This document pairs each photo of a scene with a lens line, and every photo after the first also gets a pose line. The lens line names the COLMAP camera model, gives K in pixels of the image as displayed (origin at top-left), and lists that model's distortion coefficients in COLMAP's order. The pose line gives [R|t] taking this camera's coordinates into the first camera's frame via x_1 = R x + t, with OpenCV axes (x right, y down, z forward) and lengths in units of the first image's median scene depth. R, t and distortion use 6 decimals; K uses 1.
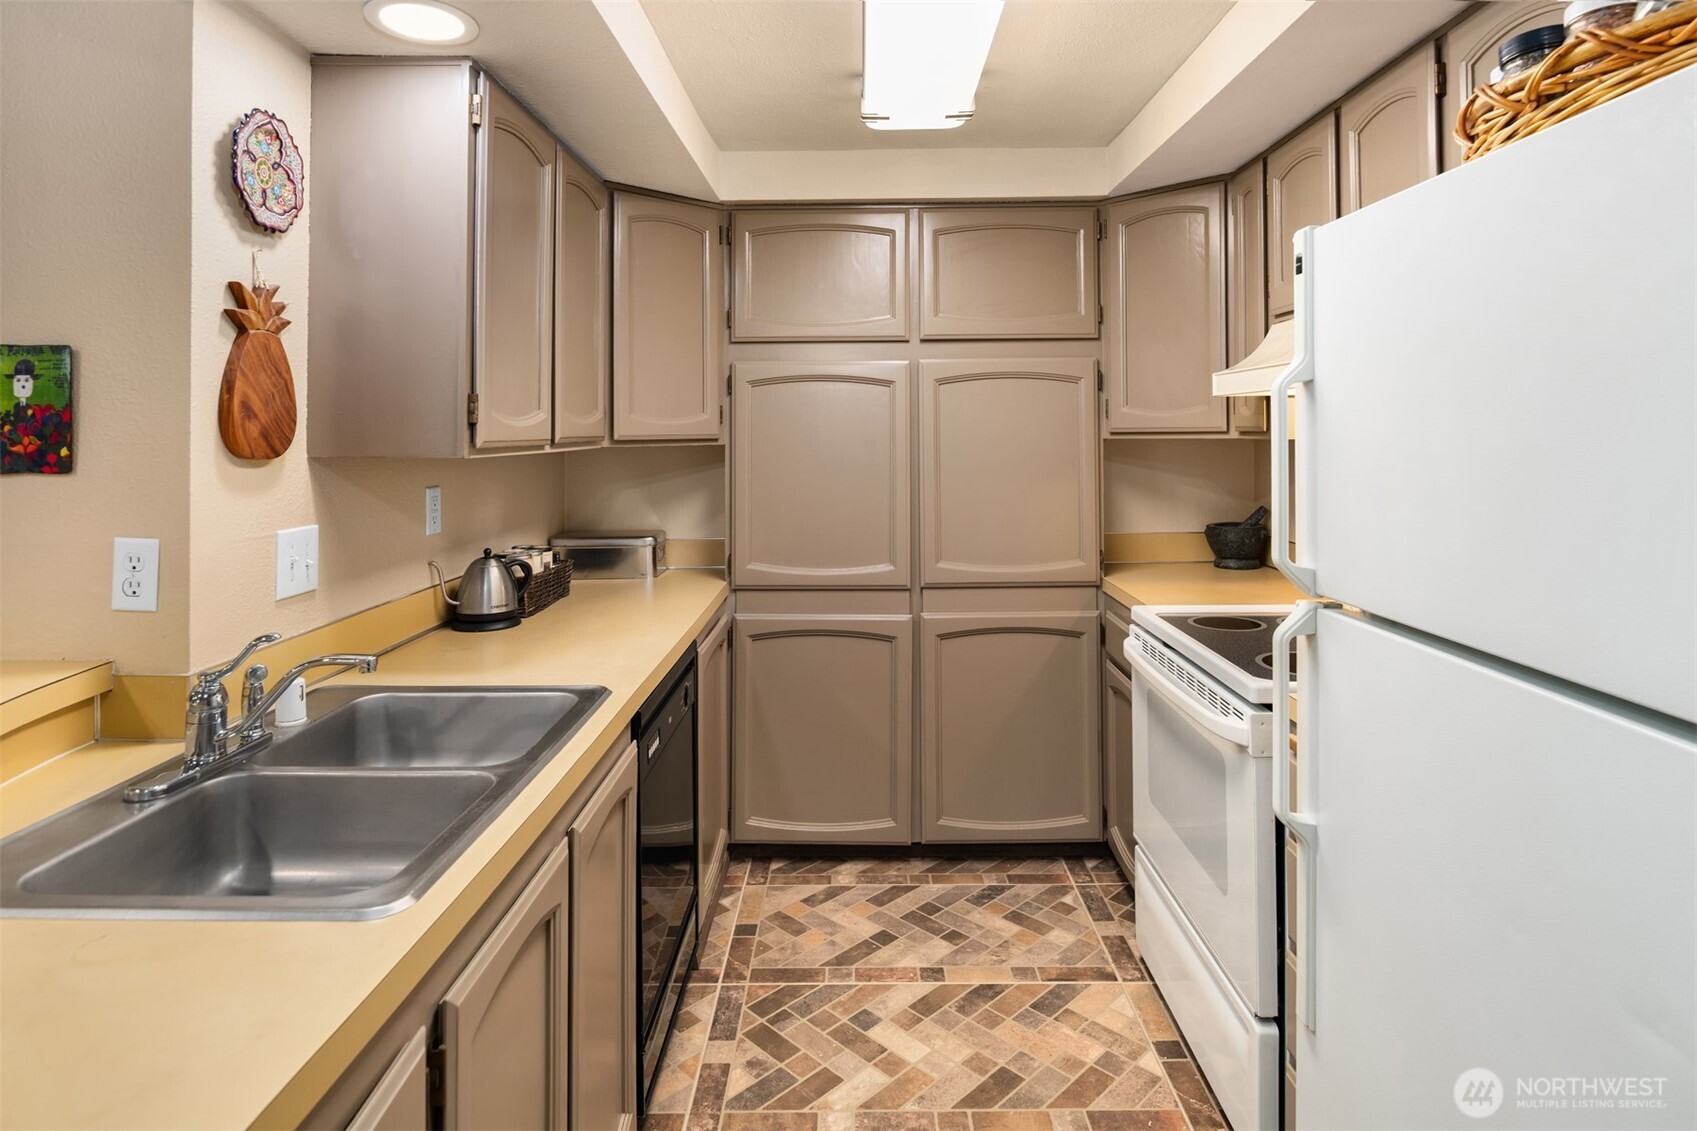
lens RADIAL K [[933.9, 0, 850.0], [0, 933.9, 423.0], [0, 0, 1]] dist [-0.002173, -0.002509]
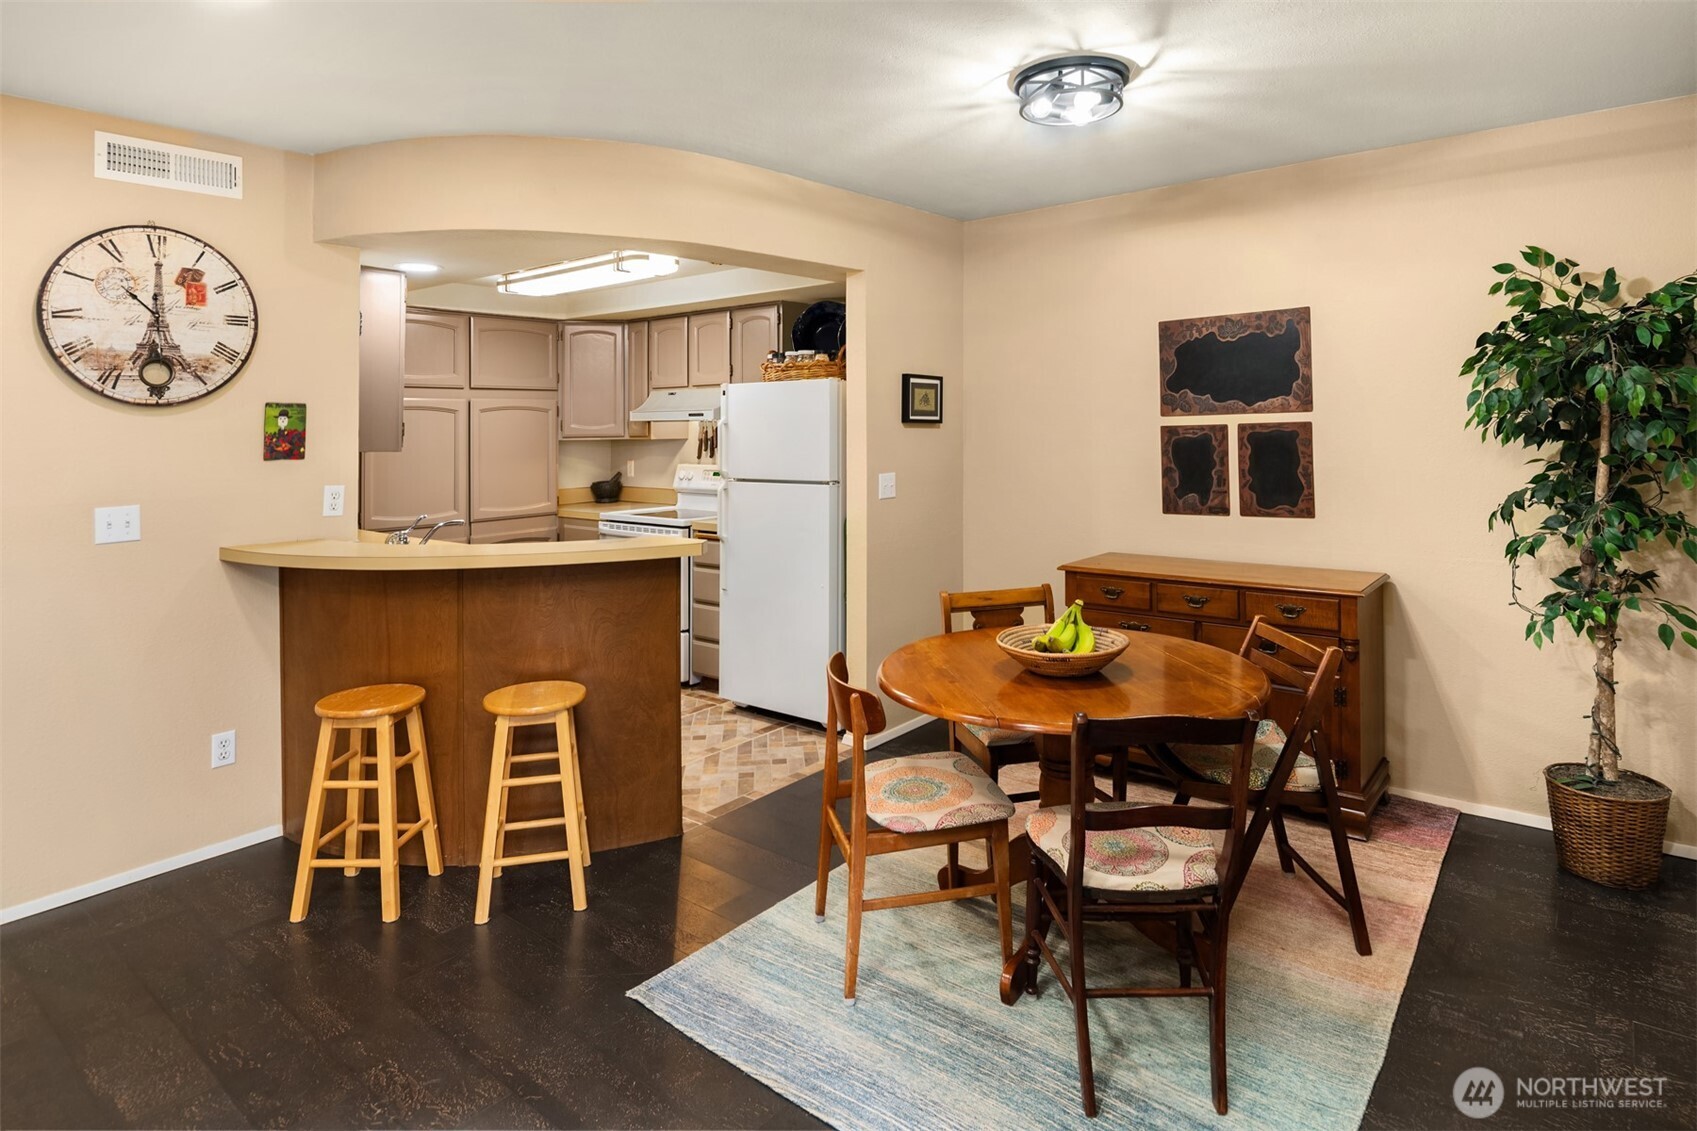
lens RADIAL K [[908.8, 0, 864.9], [0, 908.8, 429.3], [0, 0, 1]] dist [0.001067, -0.000113]
pose [[0.620339, -0.003960, 0.784324, -1.100837], [0.001084, 0.999991, 0.004192, -0.017411], [-0.784333, -0.001750, 0.620338, -0.938876]]
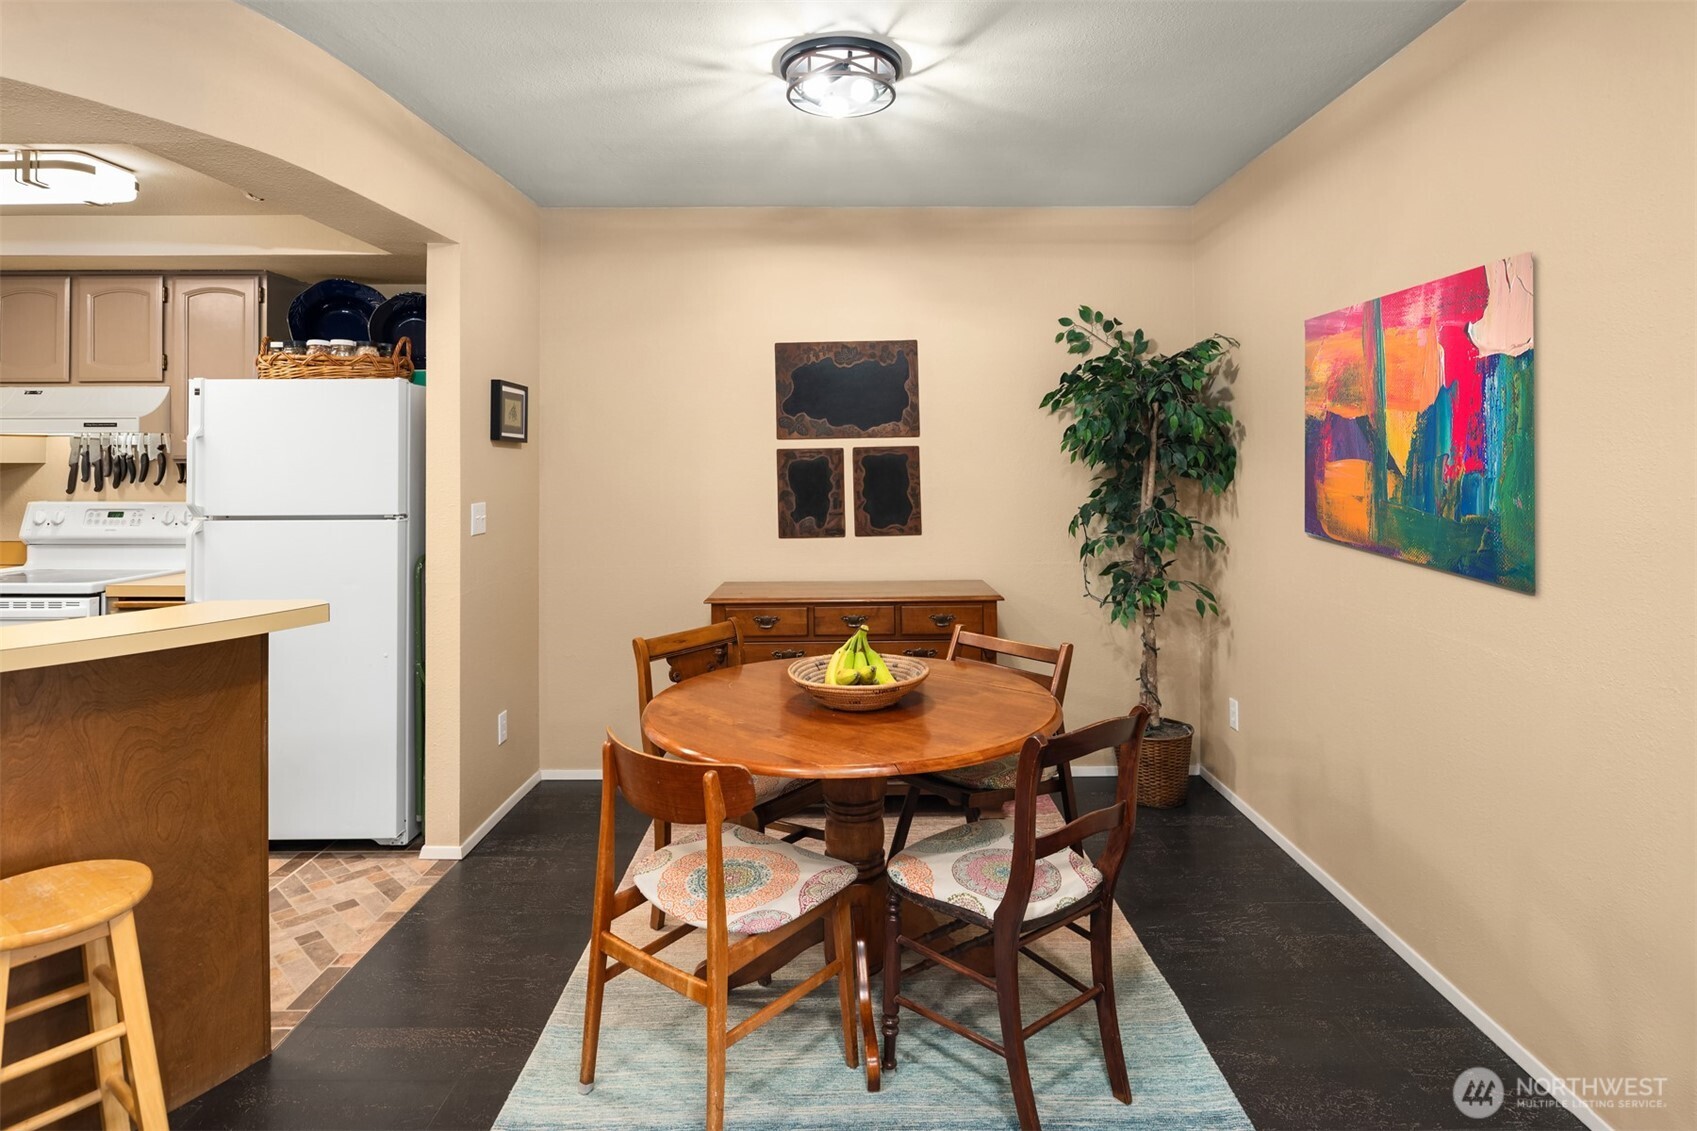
lens RADIAL K [[917.7, 0, 854.0], [0, 917.7, 457.7], [0, 0, 1]] dist [-0.003014, -0.001225]
pose [[-0.005712, 0.009981, 0.999934, -1.109378], [-0.006812, 0.999927, -0.010019, 0.016602], [-0.999960, -0.006868, -0.005644, -0.440207]]
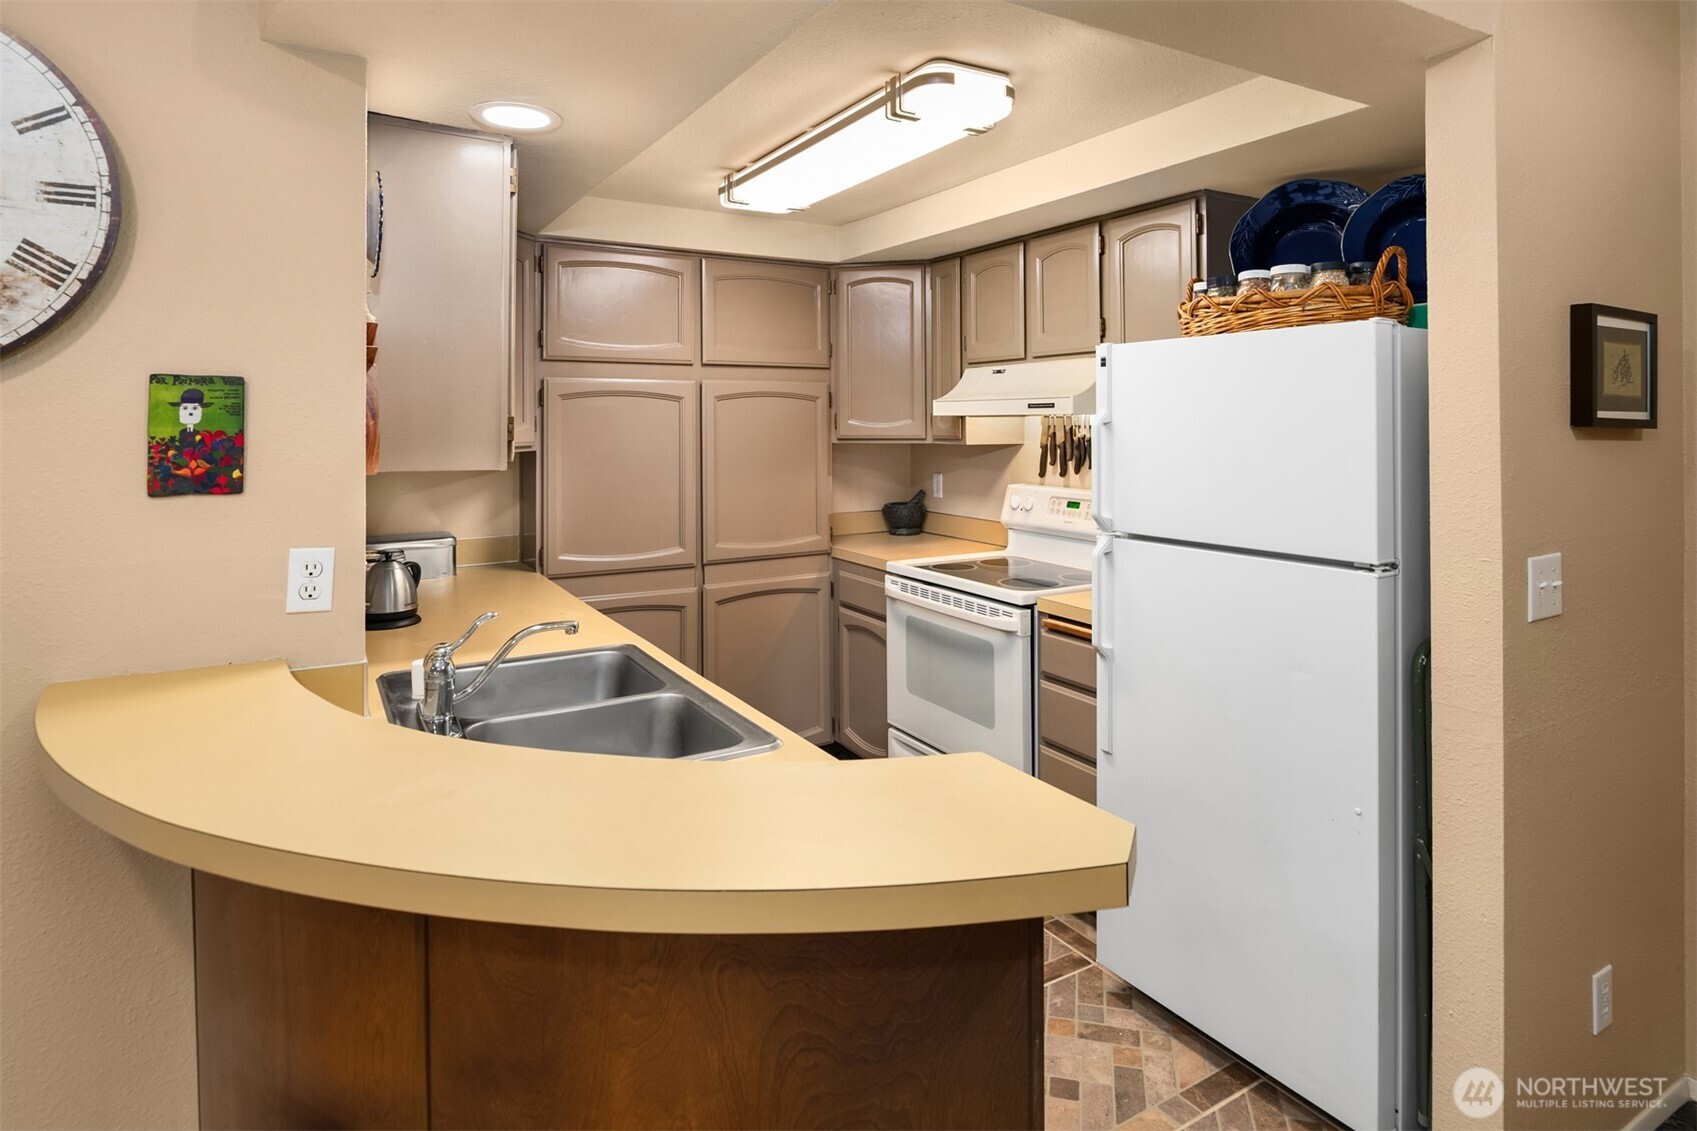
lens RADIAL K [[919.9, 0, 858.7], [0, 919.9, 408.0], [0, 0, 1]] dist [-0.007096, -0.001652]
pose [[0.855833, 0.011927, 0.517115, -0.488219], [-0.007639, 0.999917, -0.010420, -0.025806], [-0.517197, 0.004968, 0.855852, -0.192416]]
